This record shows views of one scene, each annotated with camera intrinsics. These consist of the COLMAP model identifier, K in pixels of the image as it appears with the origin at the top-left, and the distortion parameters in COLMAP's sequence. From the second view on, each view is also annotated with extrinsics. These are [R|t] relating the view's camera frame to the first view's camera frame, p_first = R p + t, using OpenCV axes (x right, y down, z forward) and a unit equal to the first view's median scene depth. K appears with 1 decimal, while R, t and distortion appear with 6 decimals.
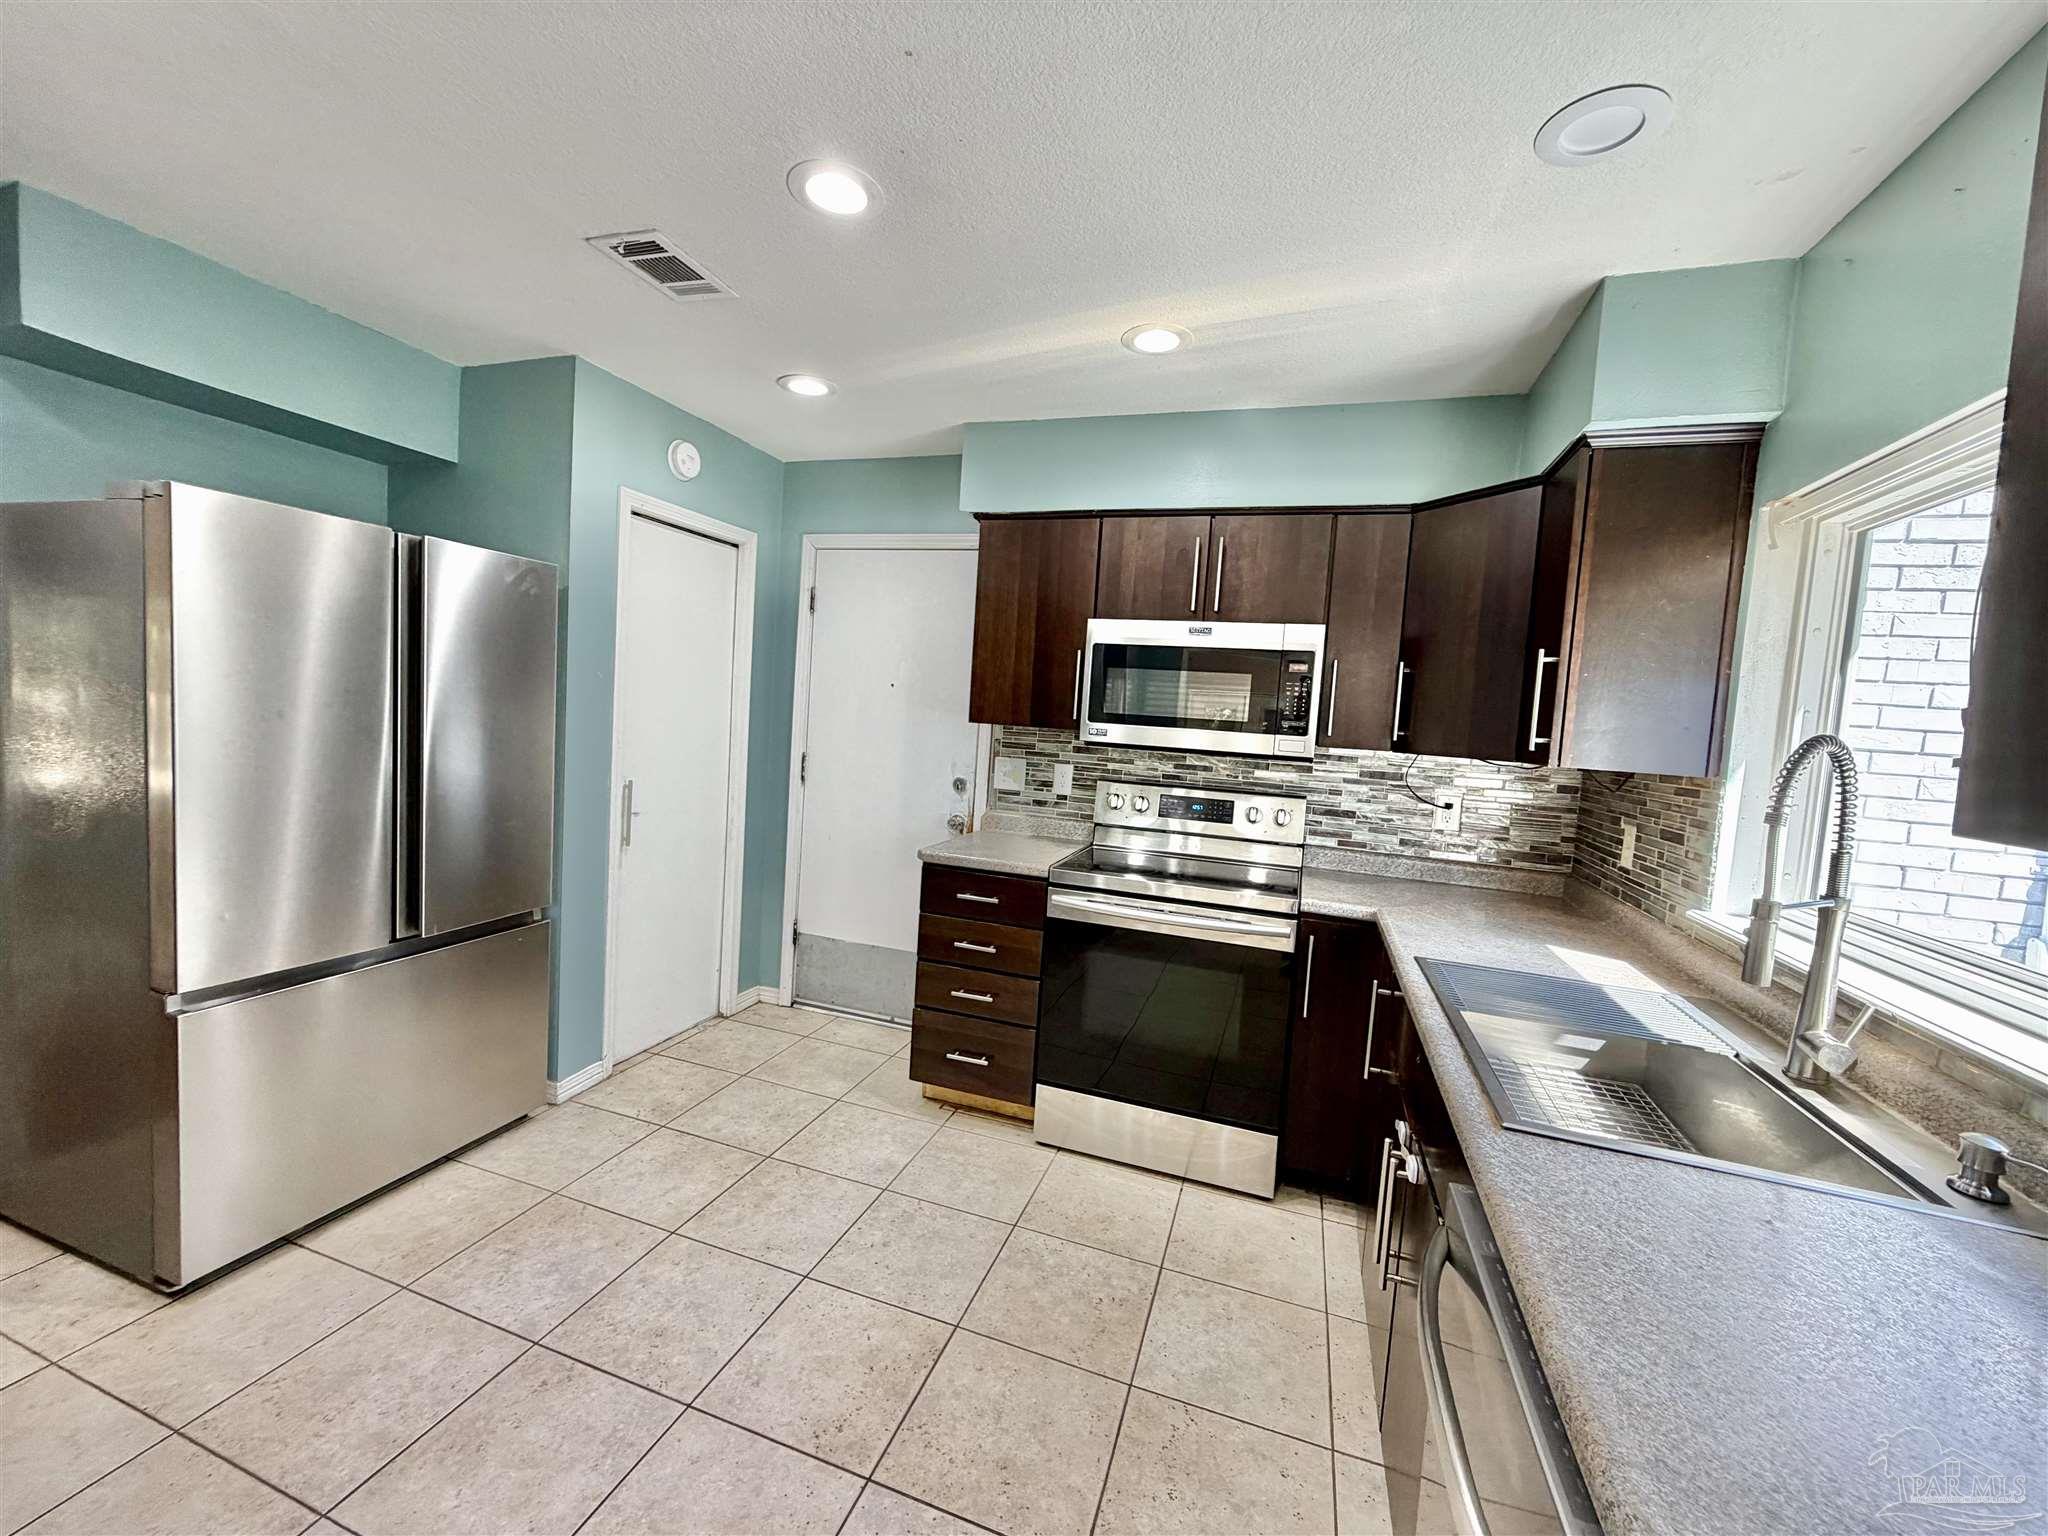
lens RADIAL K [[815.1, 0, 1020.3], [0, 815.1, 771.5], [0, 0, 1]] dist [-0.001331, 0.000325]
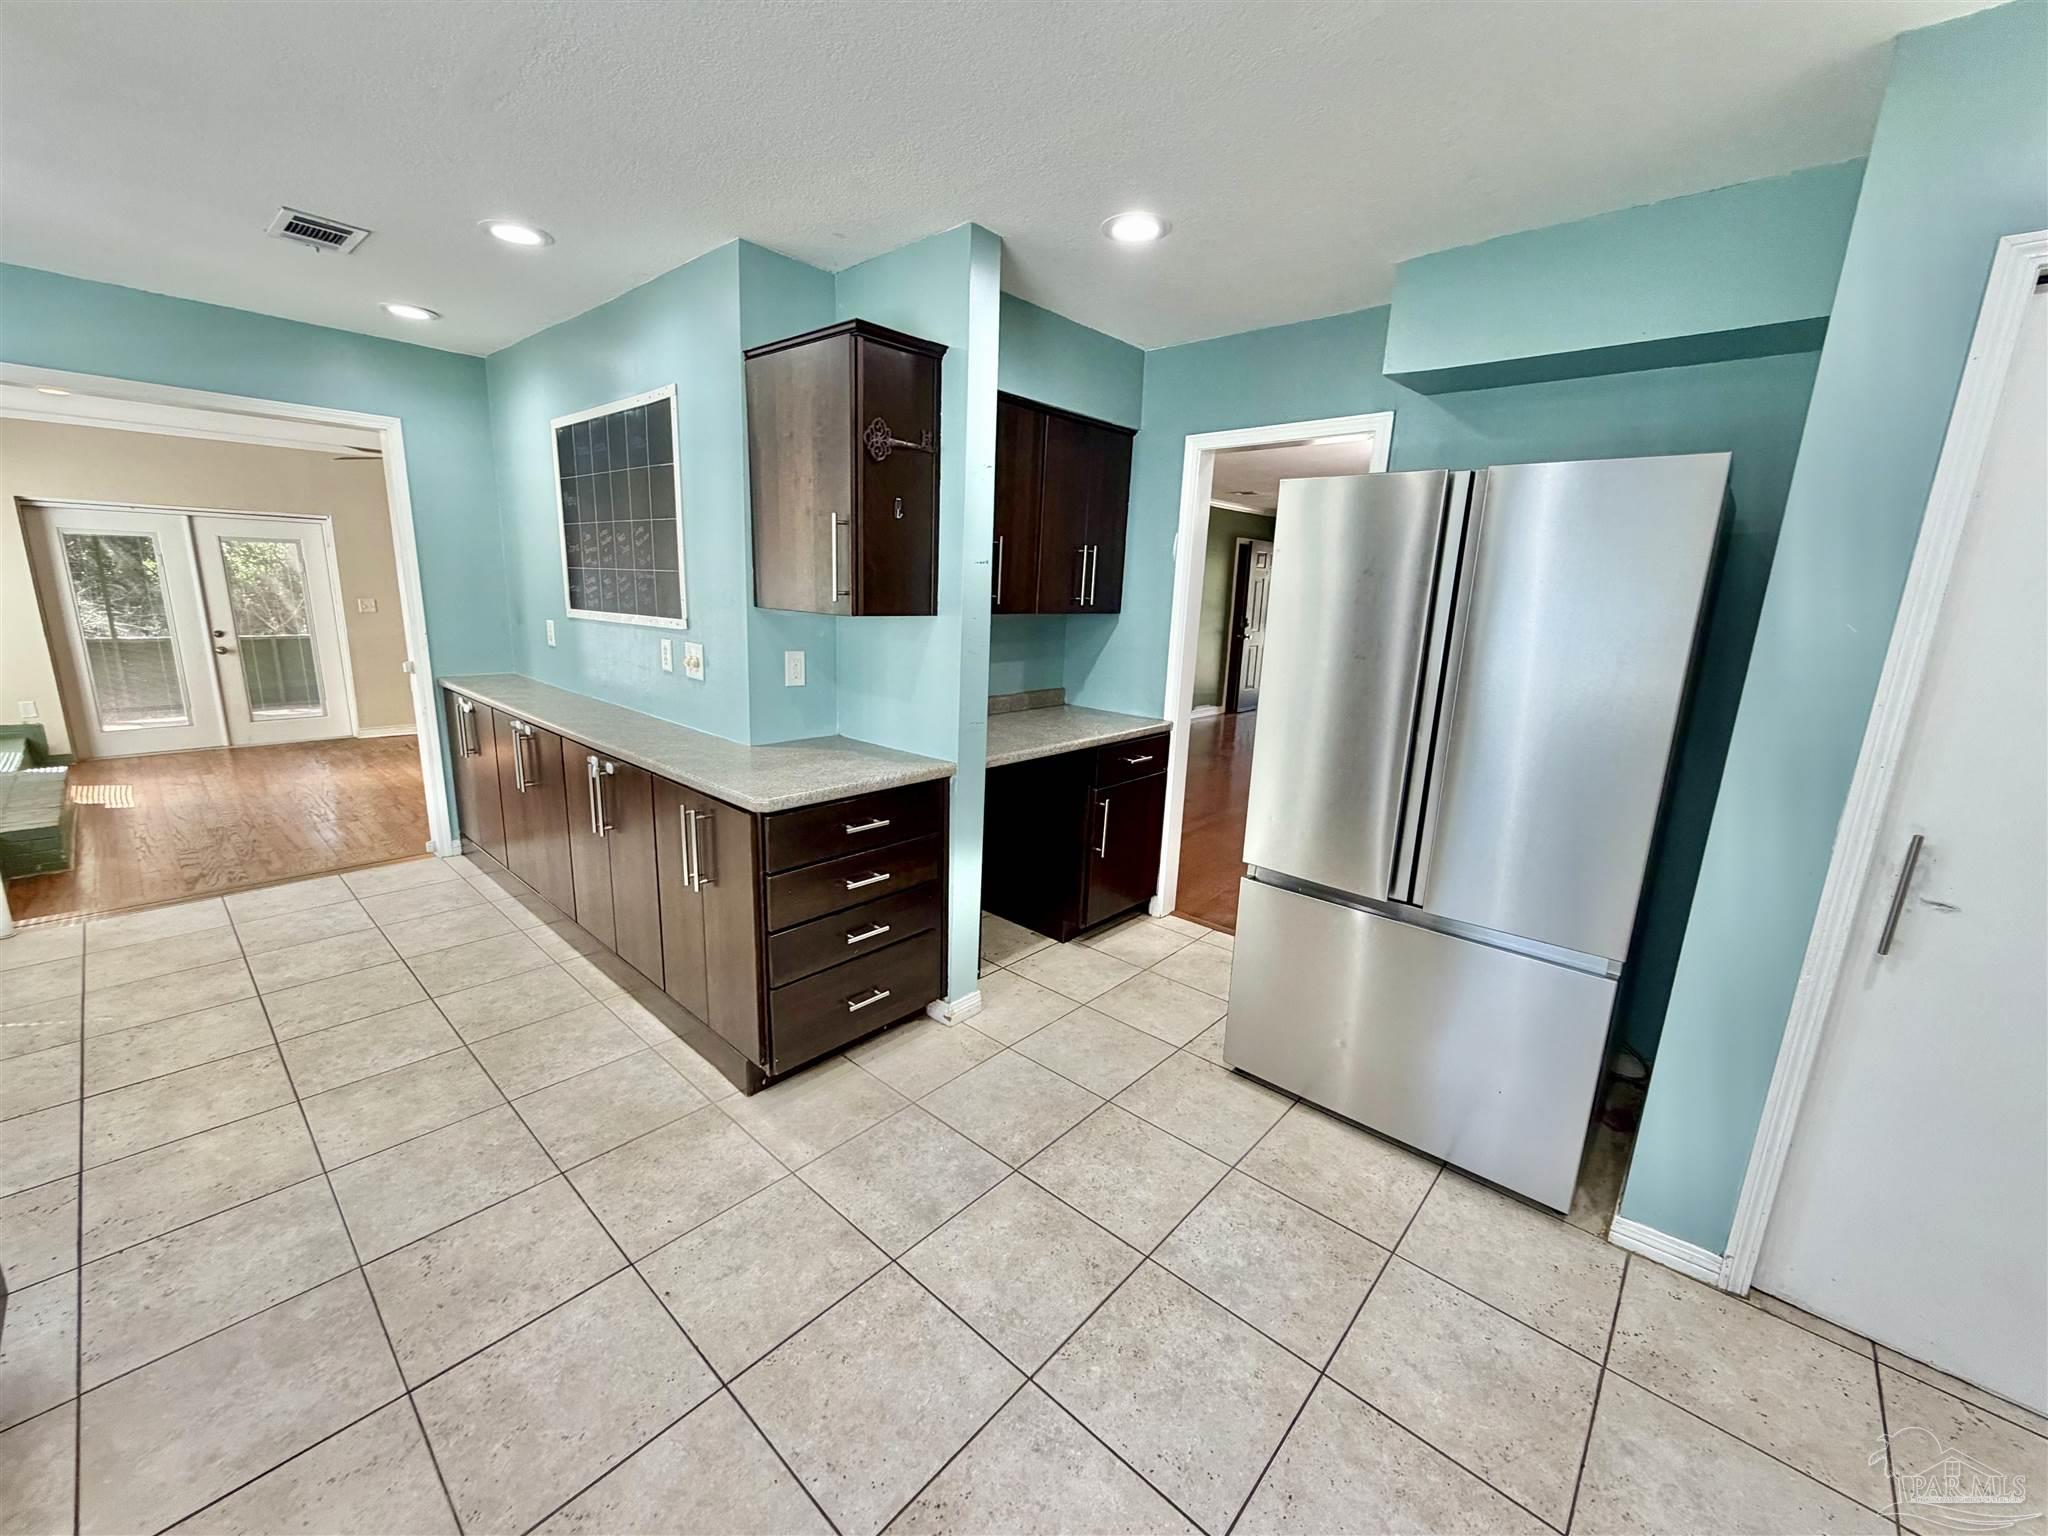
lens RADIAL K [[815.1, 0, 1017.5], [0, 815.1, 768.1], [0, 0, 1]] dist [-0.001331, 0.000325]
pose [[-0.392230, 0.126733, -0.911095, 0.236734], [-0.126380, 0.973647, 0.189841, -0.063905], [0.911144, 0.189606, -0.365877, 0.741303]]
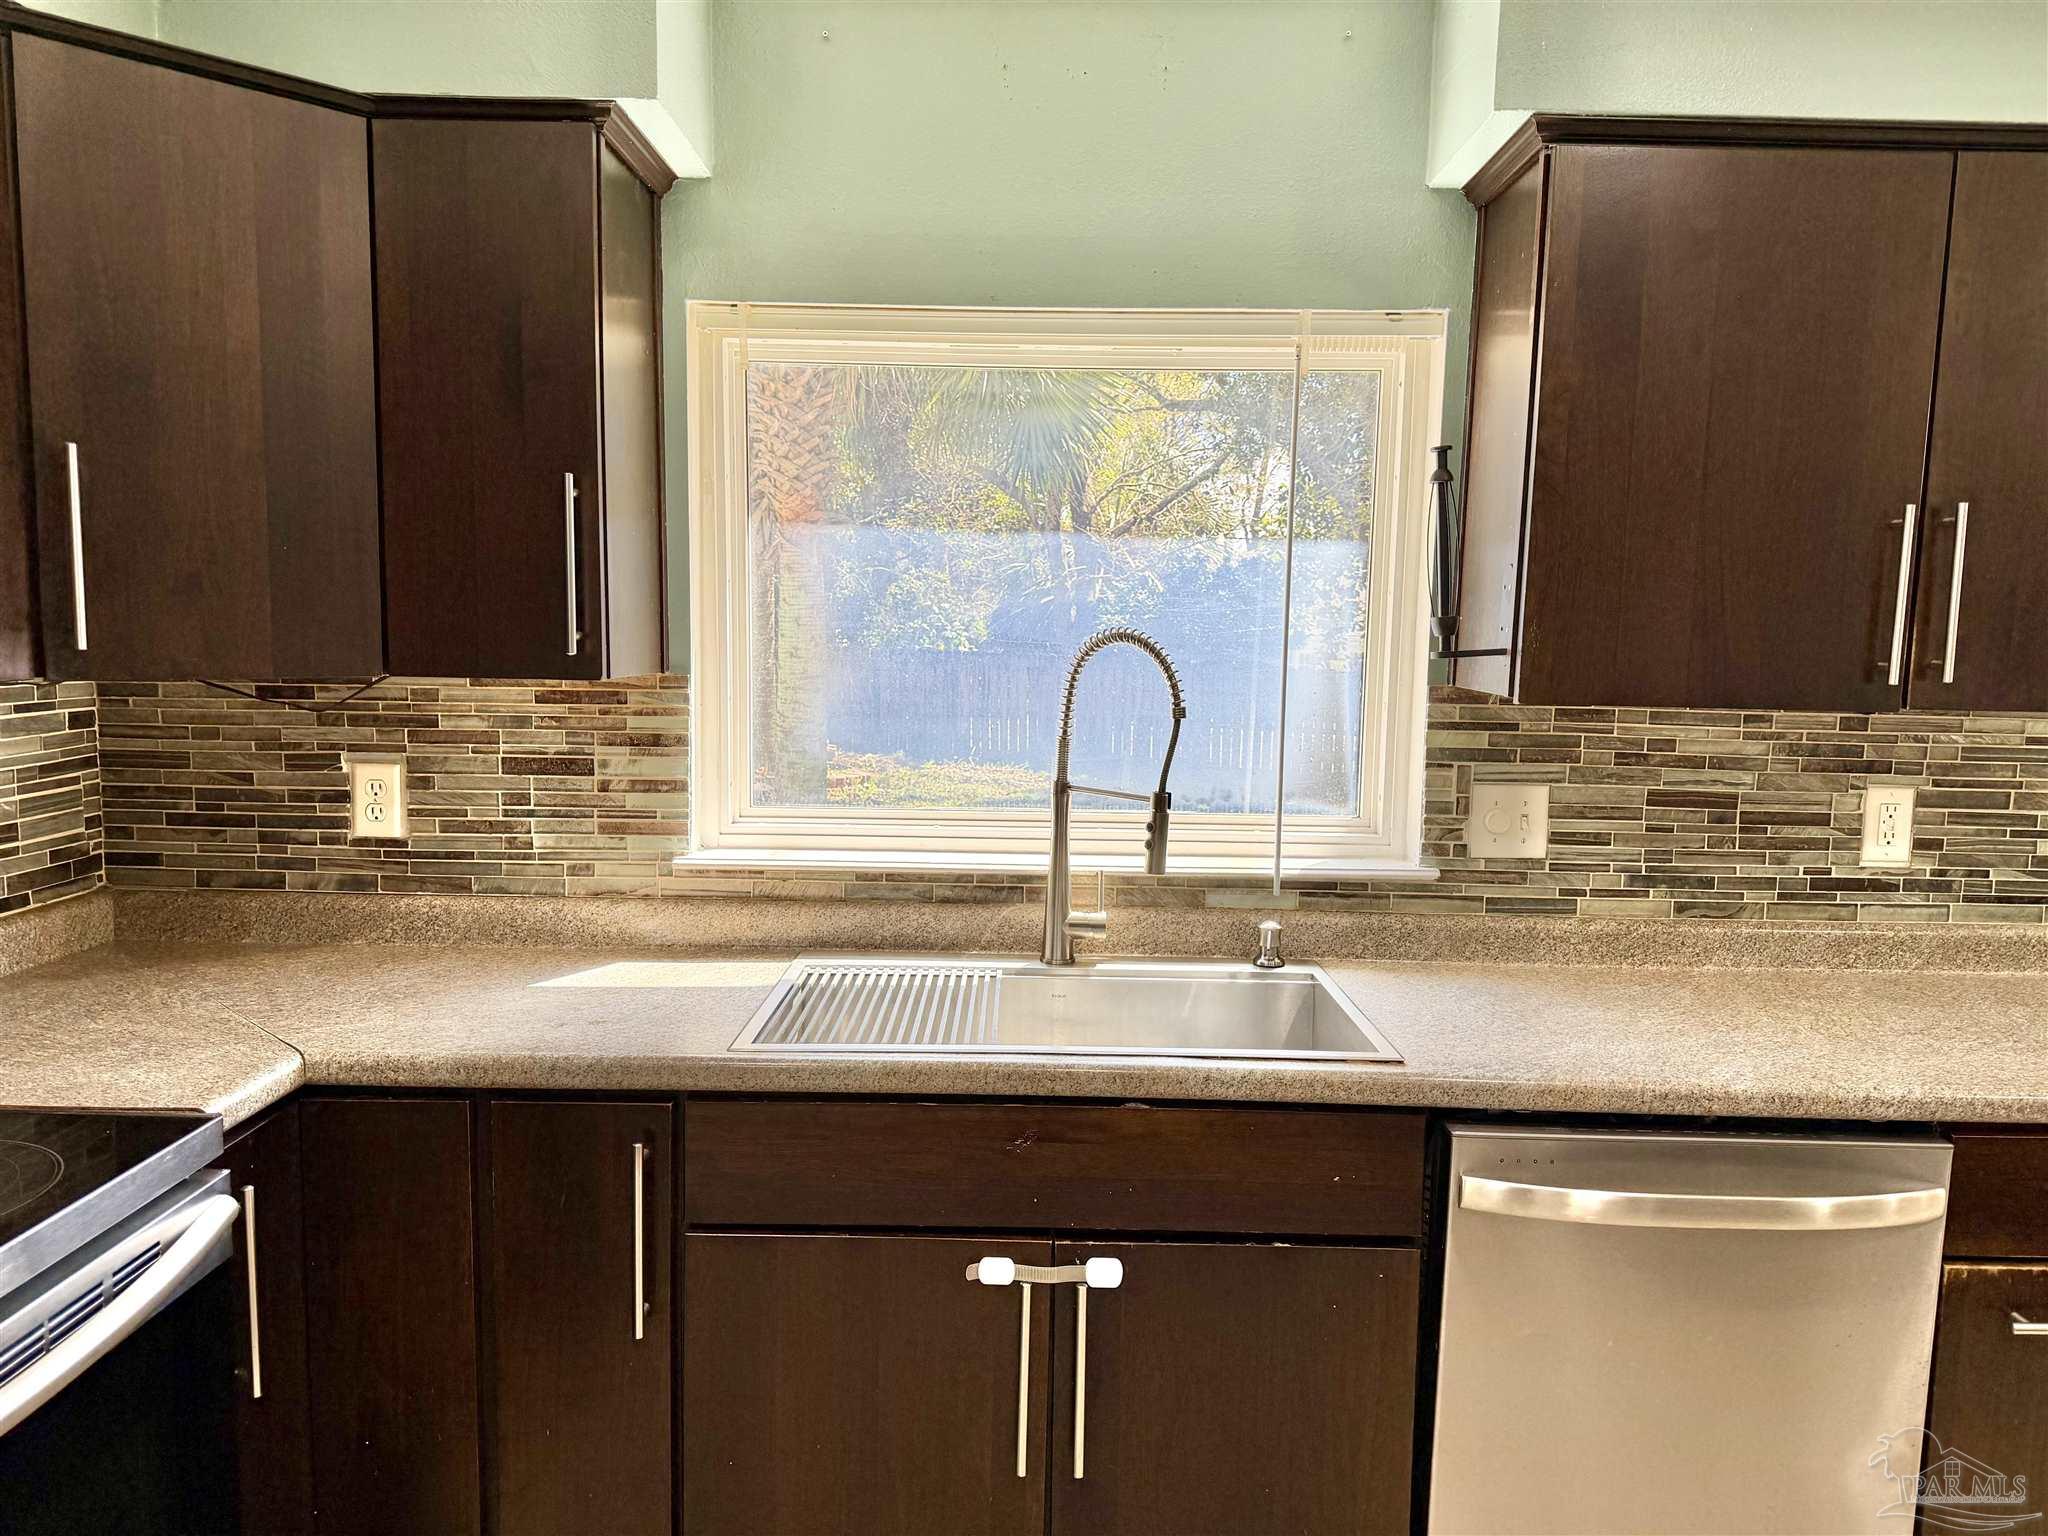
lens RADIAL K [[1450.4, 0, 1030.5], [0, 1450.4, 778.6], [0, 0, 1]] dist [0.034865, -0.037826]
pose [[-0.323193, -0.166865, 0.931506, -0.321075], [0.028439, 0.982174, 0.185809, -0.089538], [-0.945906, 0.086543, -0.312686, 0.764931]]
